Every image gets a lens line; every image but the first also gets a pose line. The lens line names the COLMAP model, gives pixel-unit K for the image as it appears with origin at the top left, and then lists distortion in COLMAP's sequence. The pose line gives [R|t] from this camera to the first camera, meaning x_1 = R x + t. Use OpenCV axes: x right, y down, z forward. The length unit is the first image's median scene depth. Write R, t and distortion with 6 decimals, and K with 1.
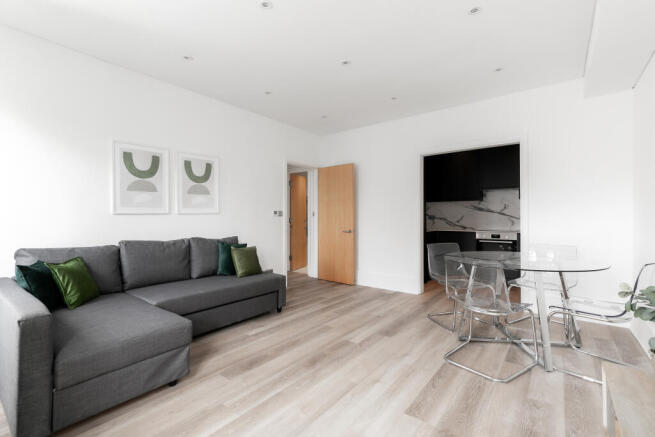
lens RADIAL K [[292.3, 0, 330.4], [0, 292.3, 216.5], [0, 0, 1]] dist [0.004482, 0.000641]
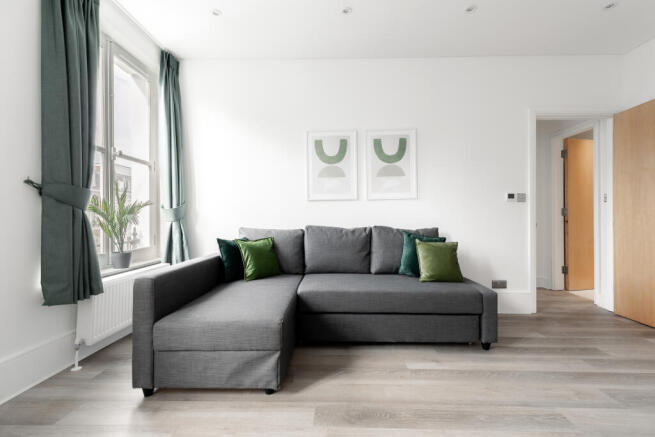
lens RADIAL K [[292.3, 0, 330.4], [0, 292.3, 216.5], [0, 0, 1]] dist [0.004482, 0.000641]
pose [[0.597725, -0.008373, -0.801658, 0.137455], [0.004412, 0.999965, -0.007154, 0.050415], [0.801689, 0.000739, 0.597741, 0.383450]]
